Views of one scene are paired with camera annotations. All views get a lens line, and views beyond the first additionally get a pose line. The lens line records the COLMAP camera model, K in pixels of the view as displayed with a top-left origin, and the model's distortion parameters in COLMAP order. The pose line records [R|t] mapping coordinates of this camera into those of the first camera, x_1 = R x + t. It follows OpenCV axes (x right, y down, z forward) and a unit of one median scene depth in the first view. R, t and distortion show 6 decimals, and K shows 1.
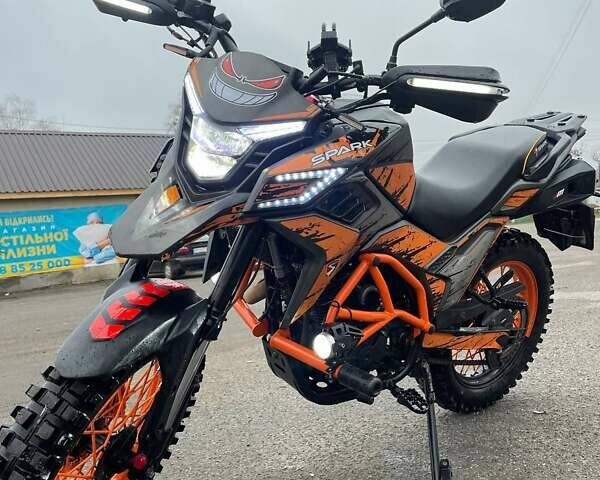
lens RADIAL K [[617.8, 0, 305.5], [0, 617.8, 245.2], [0, 0, 1]] dist [0.026885, 0.000000]
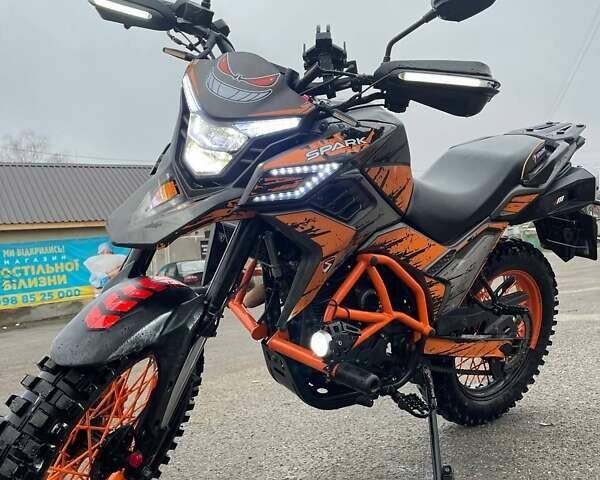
lens RADIAL K [[617.8, 0, 304.7], [0, 617.8, 244.6], [0, 0, 1]] dist [0.026885, 0.000000]
pose [[0.999823, -0.005718, -0.017935, 0.019718], [0.004747, 0.998545, -0.053722, 0.050436], [0.018217, 0.053627, 0.998395, -0.004905]]
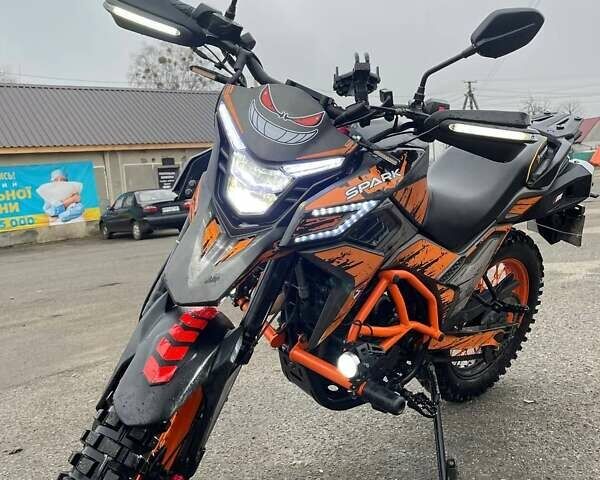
lens RADIAL K [[617.8, 0, 302.2], [0, 617.8, 234.2], [0, 0, 1]] dist [0.026885, 0.000000]
pose [[0.998427, 0.002737, 0.055998, -0.095188], [-0.006129, 0.998150, 0.060490, -0.105630], [-0.055729, -0.060738, 0.996597, -0.015446]]
